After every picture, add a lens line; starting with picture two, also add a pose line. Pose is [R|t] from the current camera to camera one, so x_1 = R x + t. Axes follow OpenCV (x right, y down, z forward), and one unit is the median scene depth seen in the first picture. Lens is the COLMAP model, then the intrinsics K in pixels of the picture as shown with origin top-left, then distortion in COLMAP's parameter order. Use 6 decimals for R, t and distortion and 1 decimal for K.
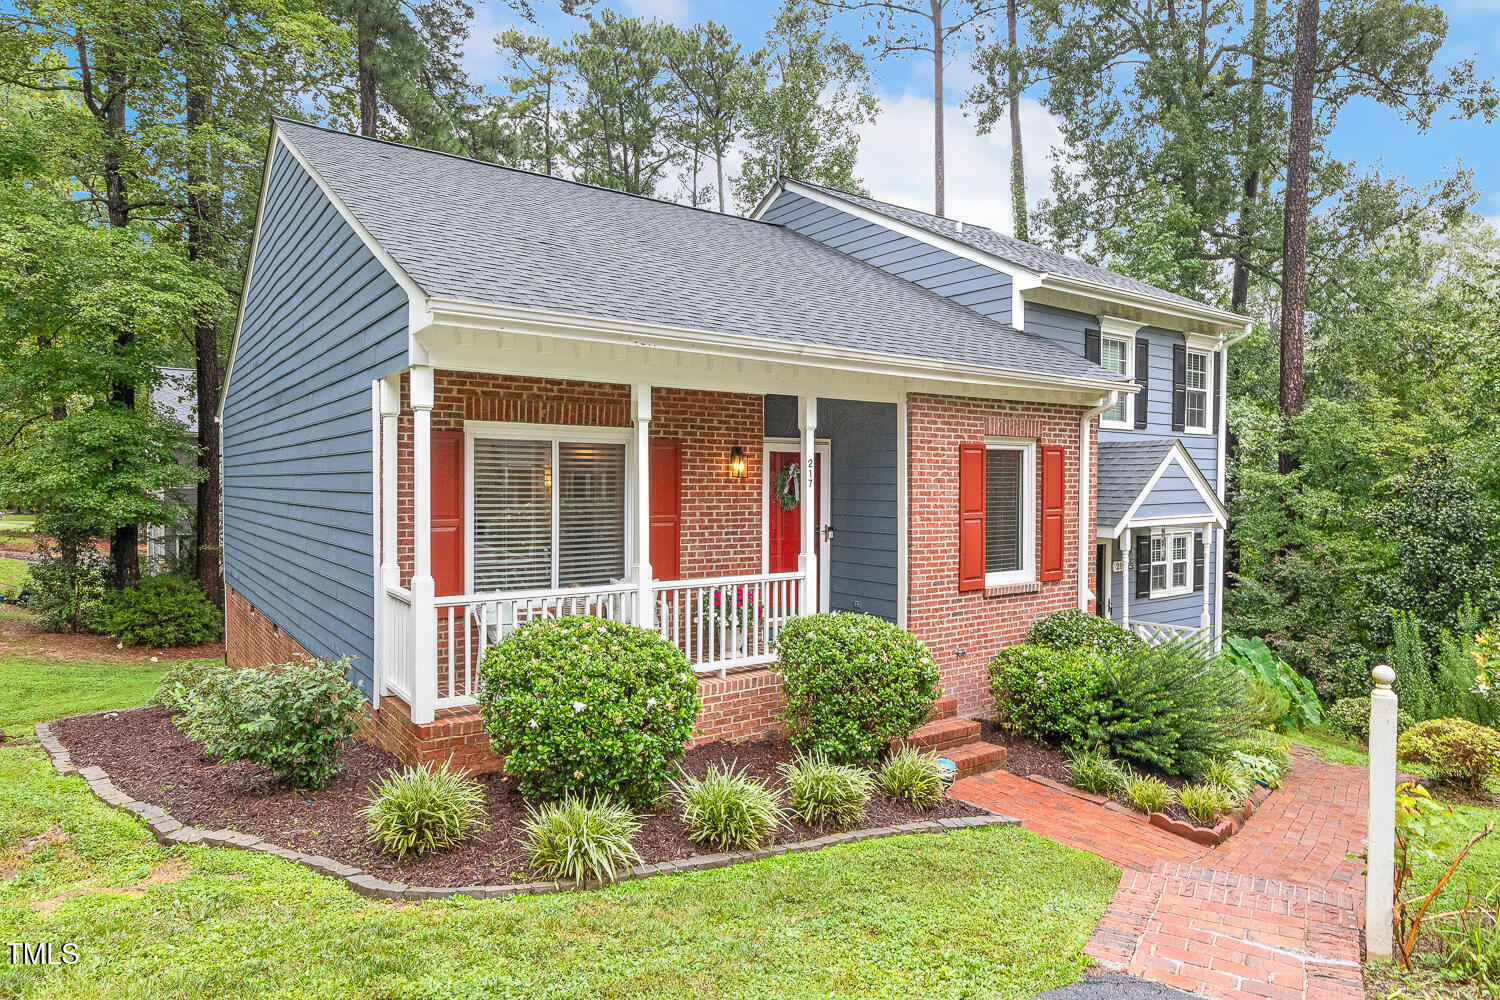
lens RADIAL K [[891.8, 0, 745.4], [0, 891.8, 500.6], [0, 0, 1]] dist [-0.000474, -0.000832]
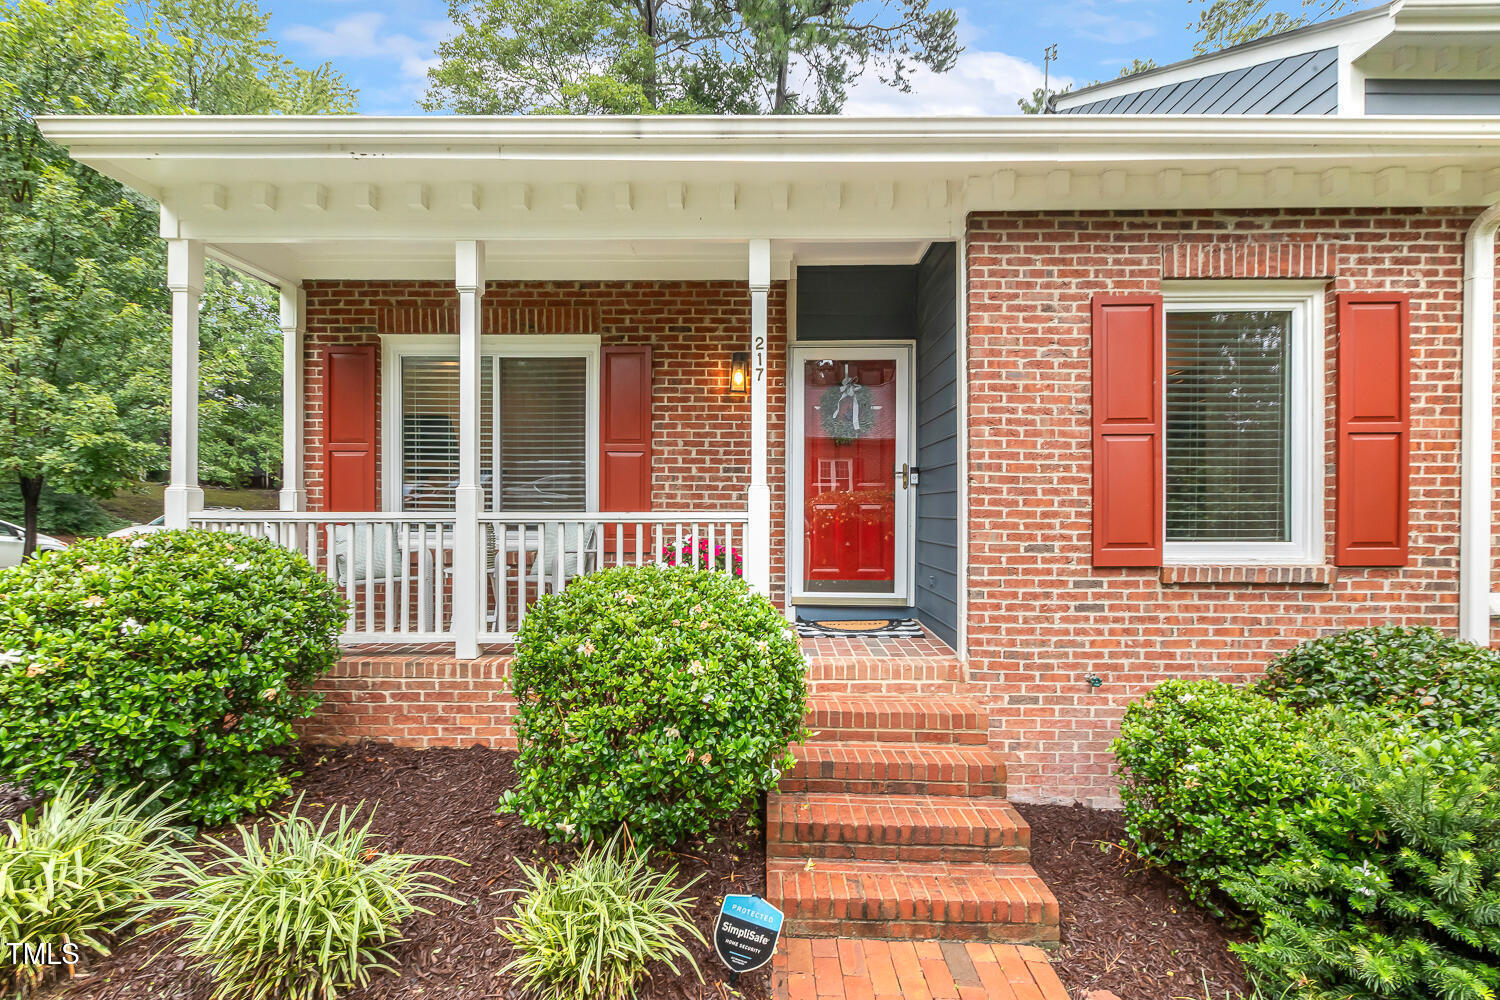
lens RADIAL K [[663.3, 0, 750.2], [0, 663.3, 514.1], [0, 0, 1]] dist [0.004366, -0.003965]
pose [[0.804444, 0.003417, -0.594019, 0.248456], [-0.013342, 0.999835, -0.012317, 0.061312], [0.593879, 0.017833, 0.804357, 0.434256]]
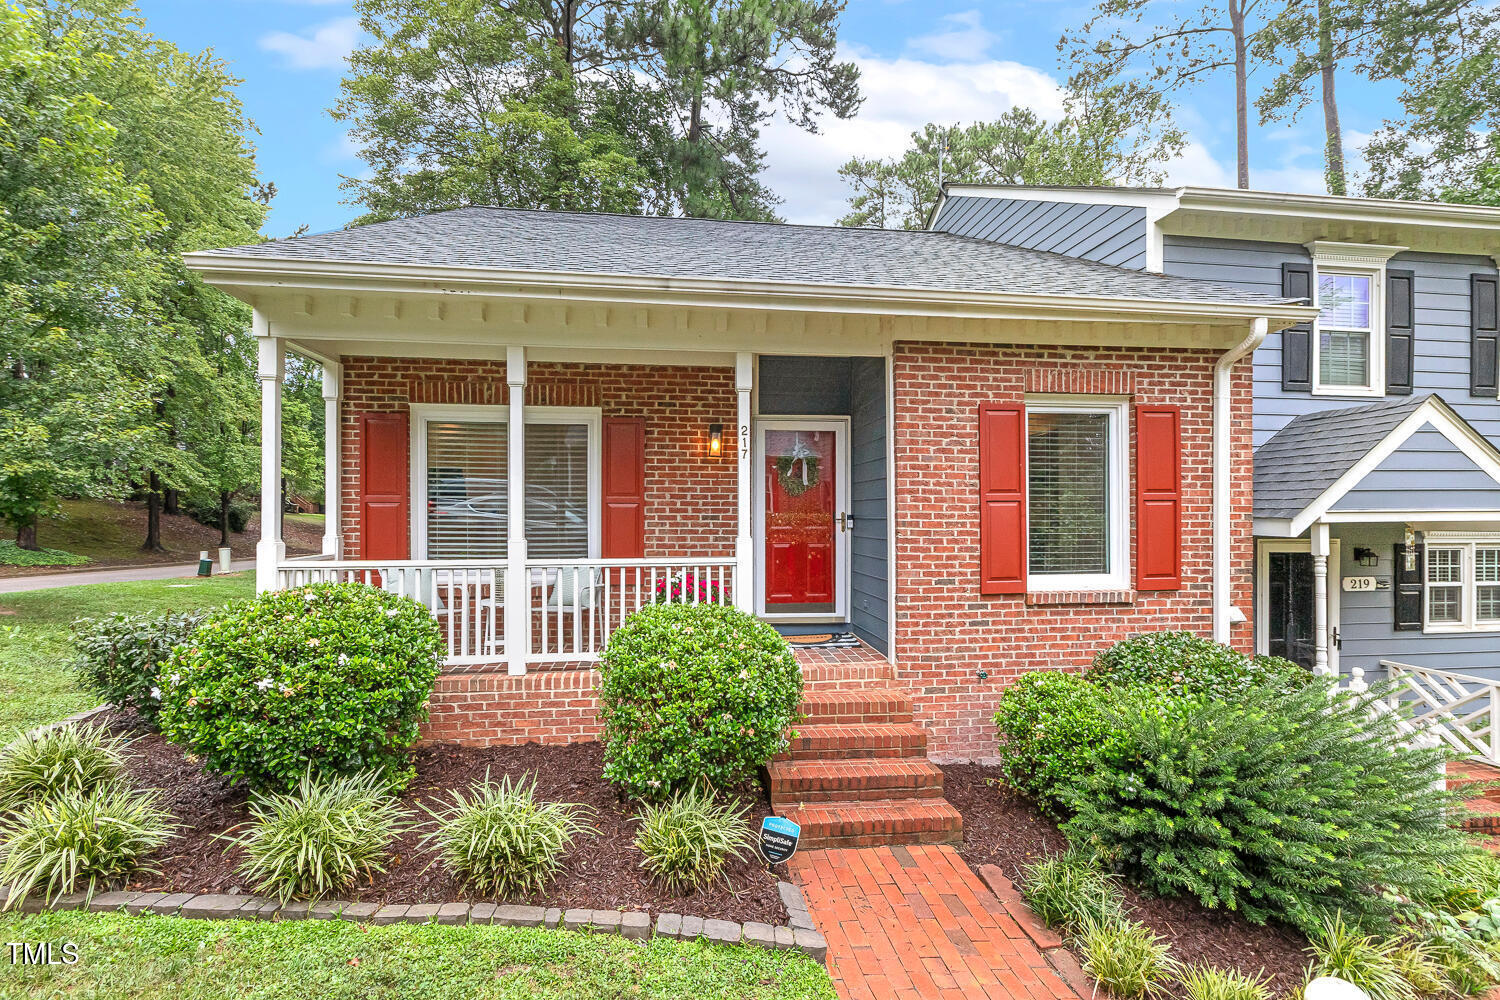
lens RADIAL K [[676.1, 0, 741.3], [0, 676.1, 514.3], [0, 0, 1]] dist [-0.002267, 0.000052]
pose [[0.878167, -0.003695, -0.478340, 0.268633], [-0.007186, 0.999755, -0.020915, 0.036644], [0.478300, 0.021805, 0.877926, 0.304800]]
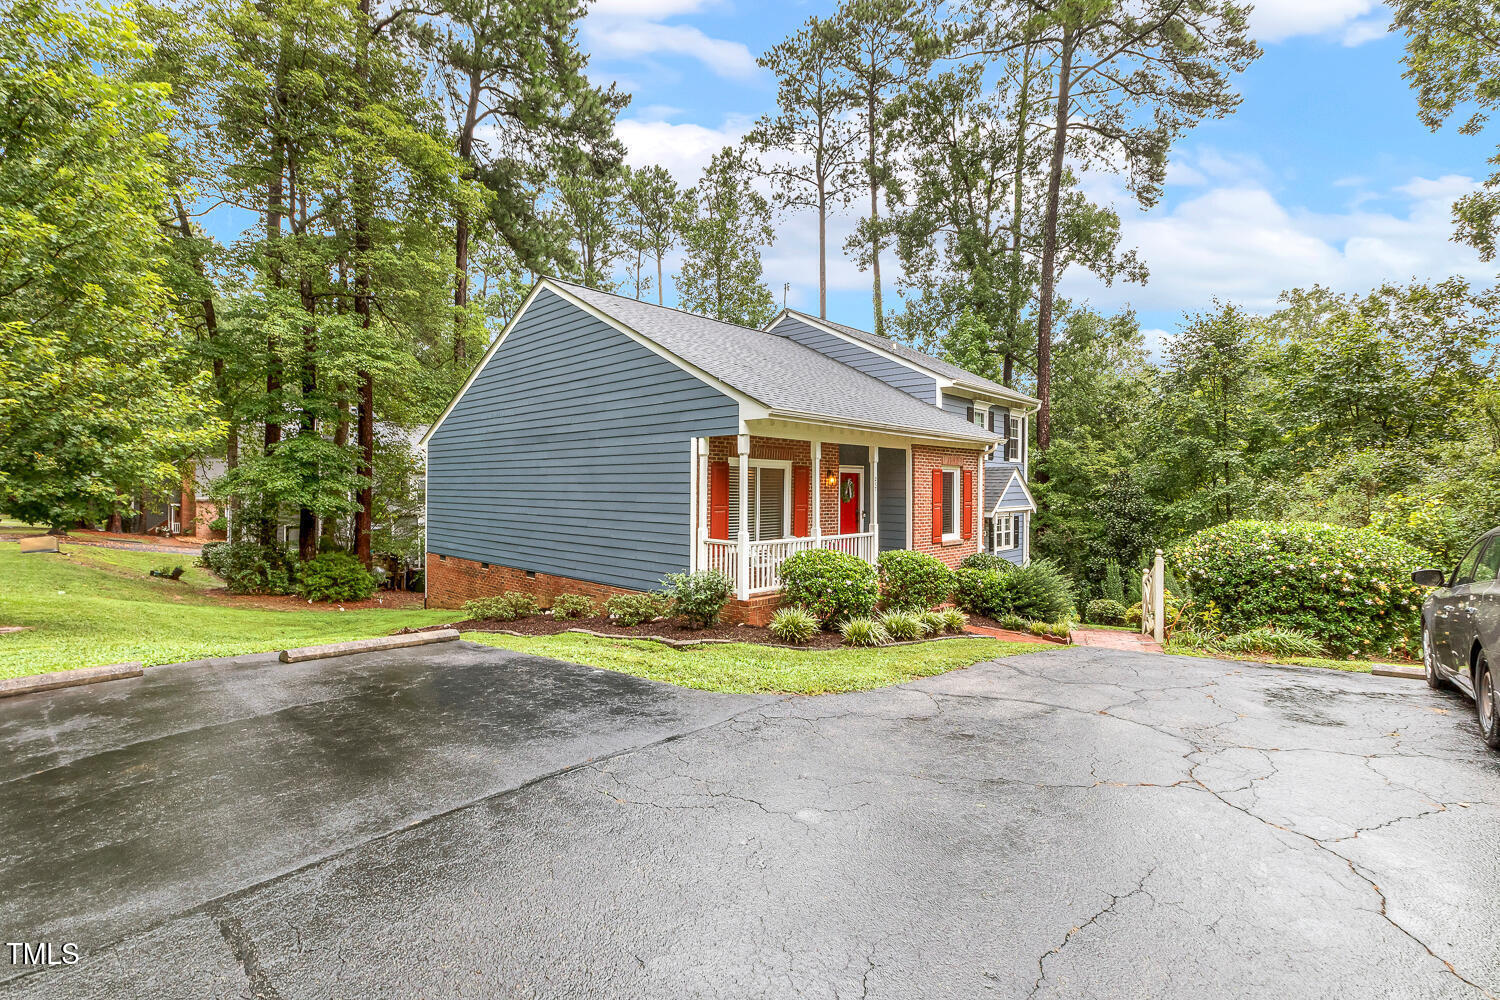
lens RADIAL K [[674.0, 0, 754.1], [0, 674.0, 481.7], [0, 0, 1]] dist [0.000920, 0.019249]
pose [[0.982595, 0.004325, 0.185710, -0.344537], [0.000928, 0.999602, -0.028185, 0.005153], [-0.185758, 0.027866, 0.982200, -0.328117]]
